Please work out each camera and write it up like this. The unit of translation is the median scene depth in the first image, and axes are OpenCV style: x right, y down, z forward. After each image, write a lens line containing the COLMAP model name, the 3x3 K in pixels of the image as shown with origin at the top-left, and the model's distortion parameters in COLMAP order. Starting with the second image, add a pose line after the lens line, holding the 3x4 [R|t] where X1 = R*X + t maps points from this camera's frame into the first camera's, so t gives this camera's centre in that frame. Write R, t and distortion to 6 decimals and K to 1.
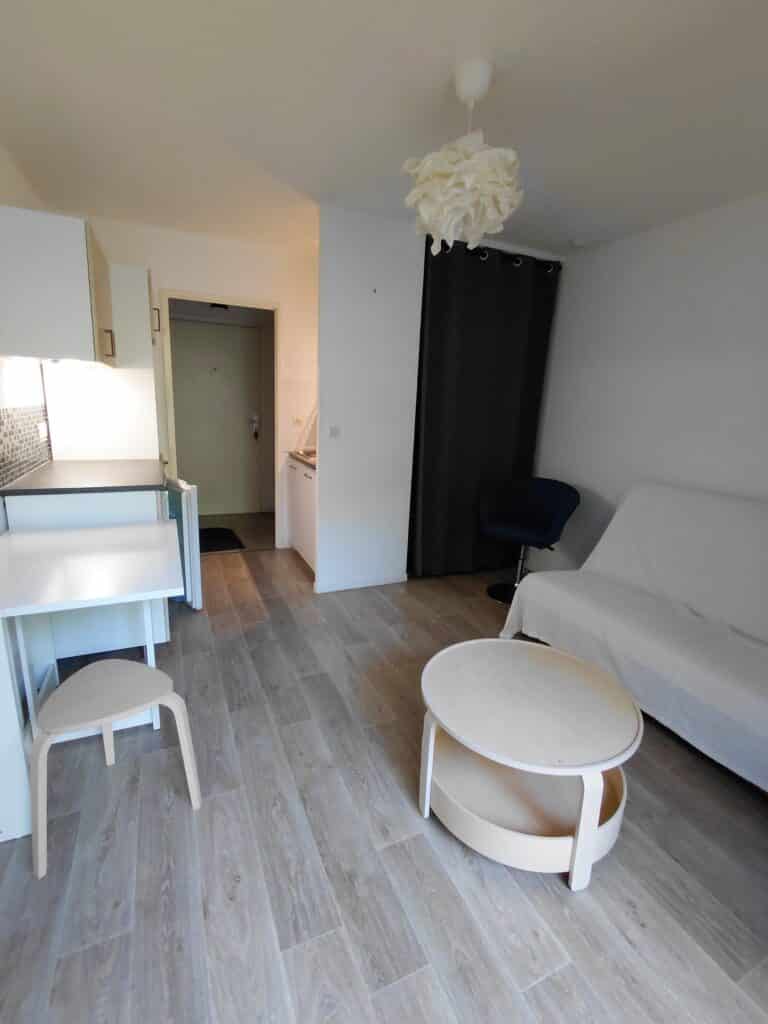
lens RADIAL K [[474.2, 0, 384.0], [0, 474.2, 512.0], [0, 0, 1]] dist [-0.015033, 0.007122]
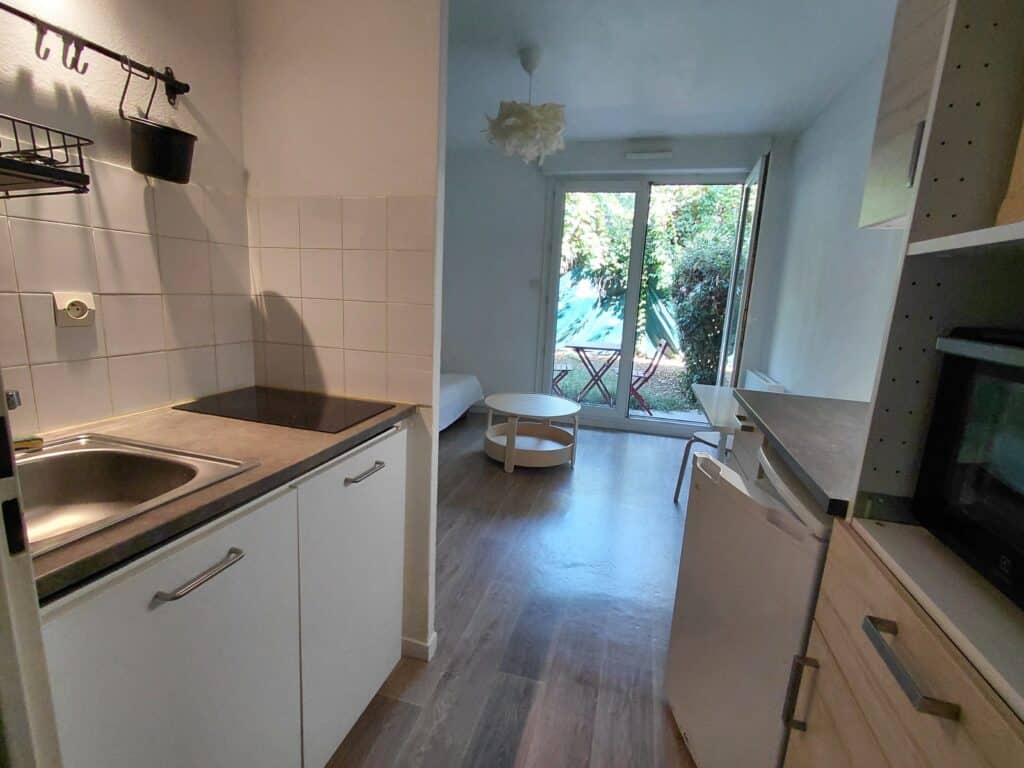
lens RADIAL K [[474.2, 0, 509.7], [0, 474.2, 385.2], [0, 0, 1]] dist [-0.015033, 0.007122]
pose [[-0.755650, -0.206122, 0.621696, -0.622228], [0.068322, 0.919206, 0.387804, -0.365274], [-0.651402, 0.335520, -0.680516, 1.645004]]
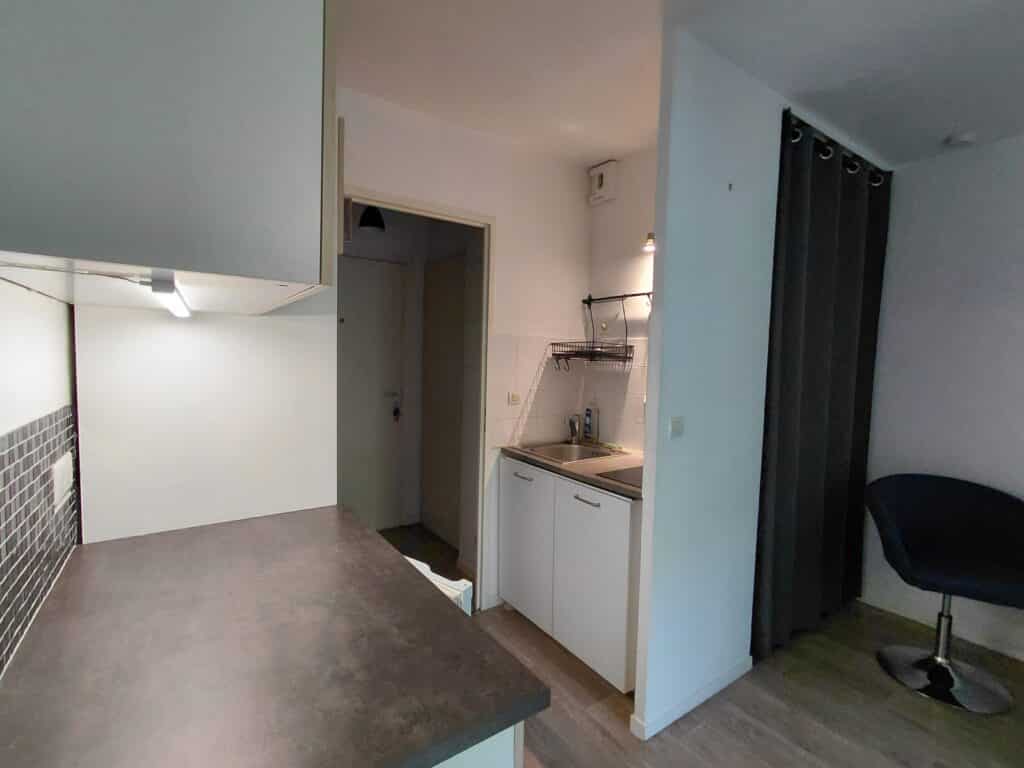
lens RADIAL K [[479.0, 0, 512.6], [0, 479.0, 382.9], [0, 0, 1]] dist [-0.017589, 0.009411]
pose [[0.982818, -0.031745, 0.181824, -0.499569], [0.061103, 0.985512, -0.158216, -0.185441], [-0.174167, 0.166607, 0.970519, 0.637148]]
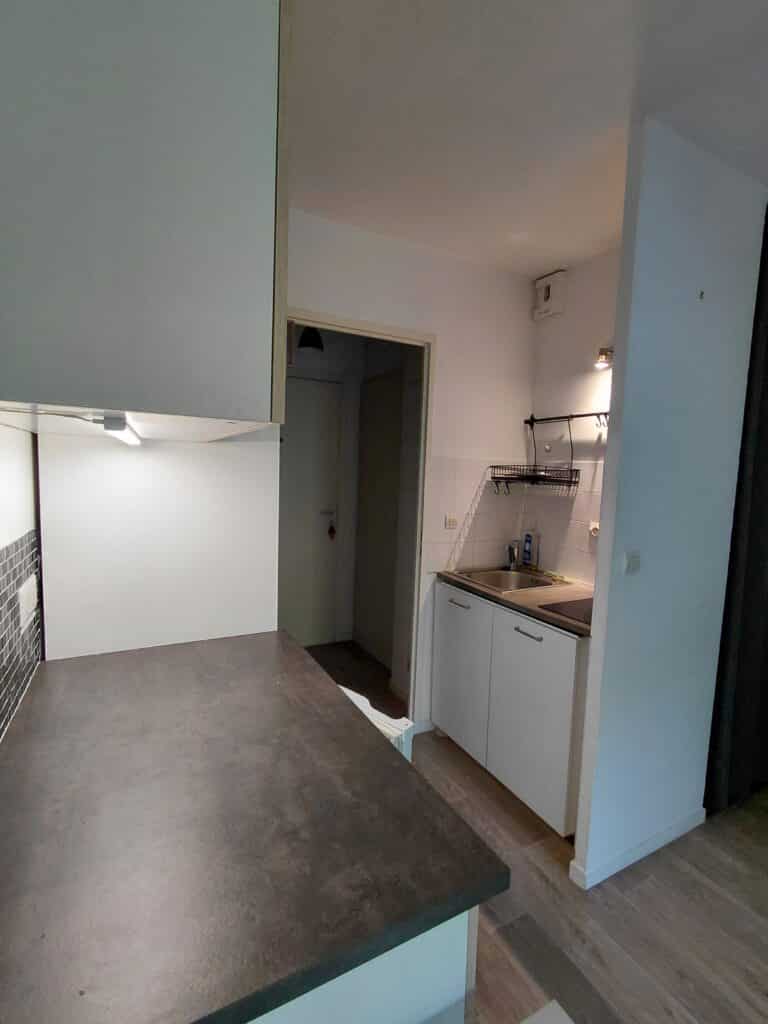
lens RADIAL K [[474.2, 0, 384.0], [0, 474.2, 512.0], [0, 0, 1]] dist [-0.015033, 0.007122]
pose [[0.997963, -0.015768, 0.061813, -0.512225], [0.023976, 0.990639, -0.134384, -0.207572], [-0.059115, 0.135592, 0.989000, 0.664322]]
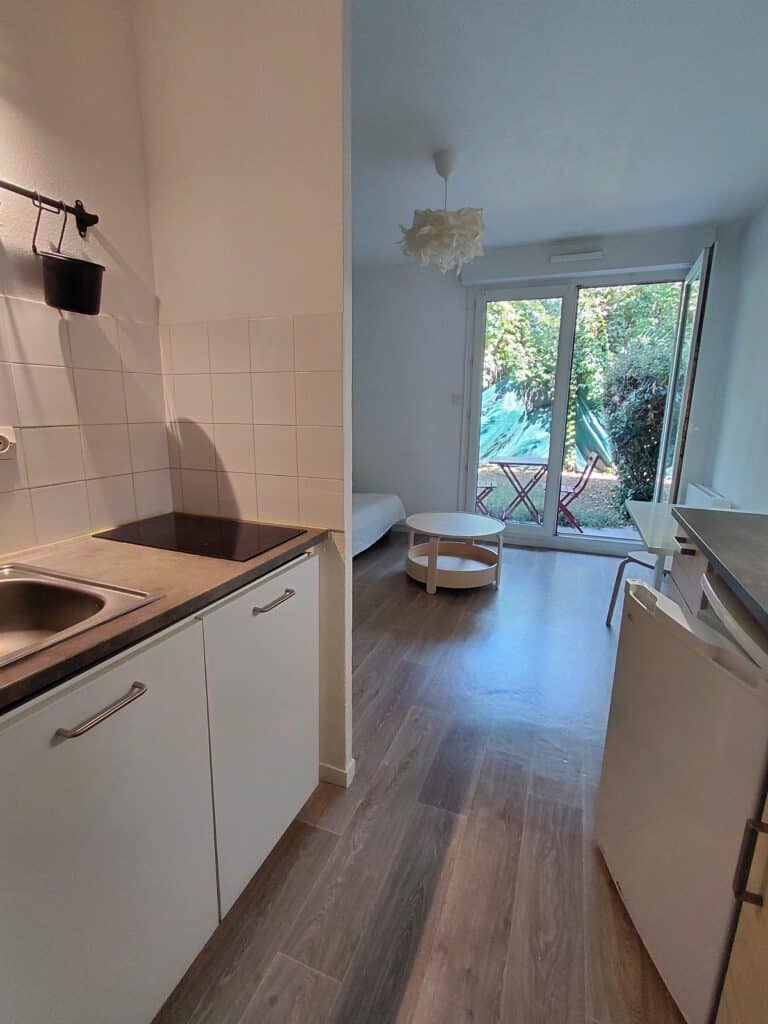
lens RADIAL K [[474.2, 0, 384.0], [0, 474.2, 512.0], [0, 0, 1]] dist [-0.015033, 0.007122]
pose [[-0.687918, -0.208706, 0.695133, -0.615023], [0.124641, 0.909563, 0.396433, -0.361432], [-0.715006, 0.359355, -0.599692, 1.616676]]
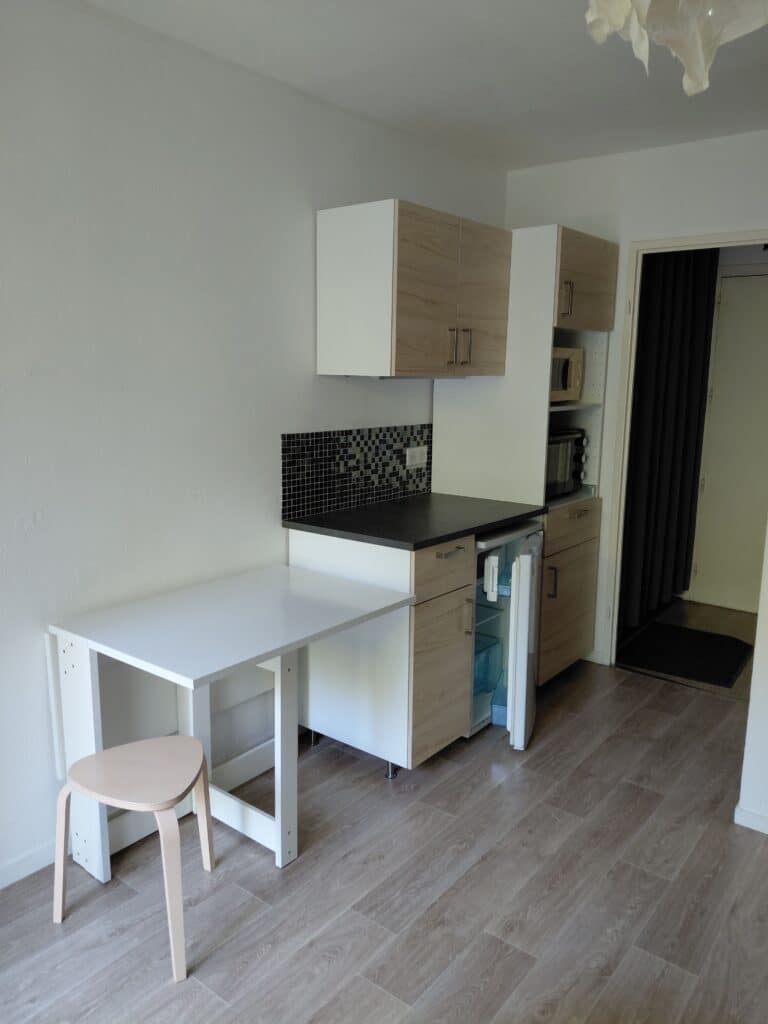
lens RADIAL K [[754.3, 0, 370.6], [0, 754.3, 511.9], [0, 0, 1]] dist [0.085368, -0.127500]
pose [[0.444199, 0.122405, -0.887527, 0.461315], [-0.190998, 0.980788, 0.039675, -0.128338], [0.875332, 0.151893, 0.459044, 0.390835]]
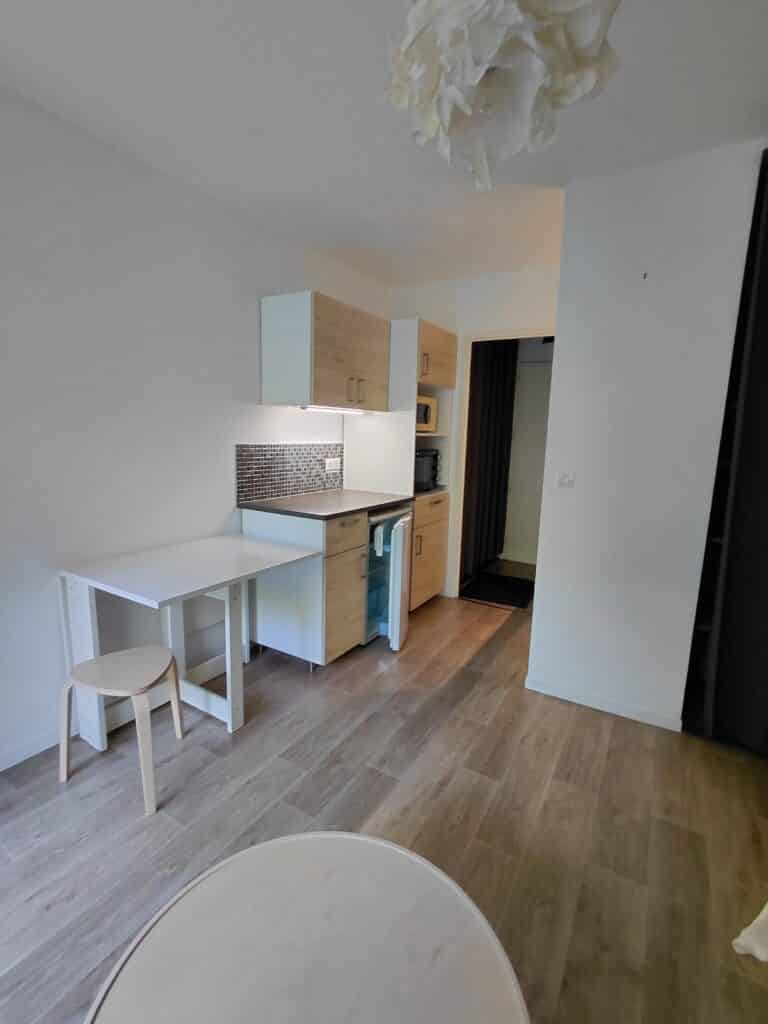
lens RADIAL K [[474.2, 0, 384.0], [0, 474.2, 512.0], [0, 0, 1]] dist [-0.015033, 0.007122]
pose [[0.563144, 0.112850, -0.818617, 0.440577], [-0.191778, 0.981433, 0.003366, -0.088987], [0.803797, 0.155097, 0.574330, 0.461808]]
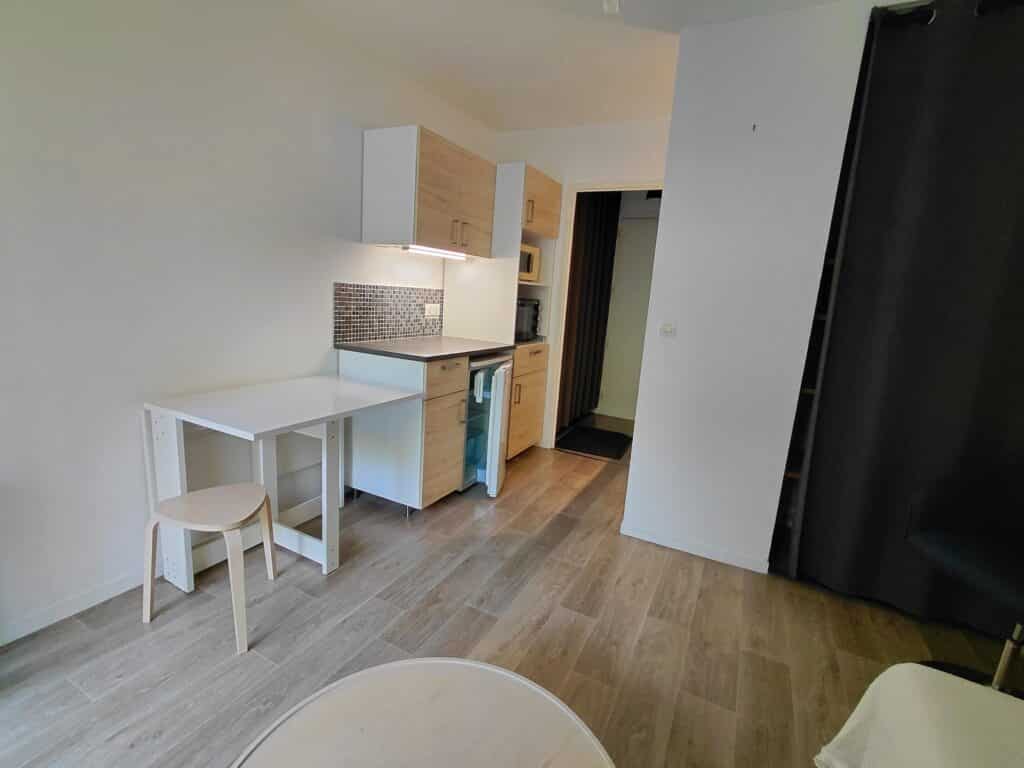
lens RADIAL K [[474.2, 0, 509.7], [0, 474.2, 385.2], [0, 0, 1]] dist [-0.015033, 0.007122]
pose [[0.616434, 0.152242, -0.772549, 0.425630], [-0.220176, 0.975320, 0.016518, -0.052607], [0.755997, 0.159914, 0.634741, 0.454210]]
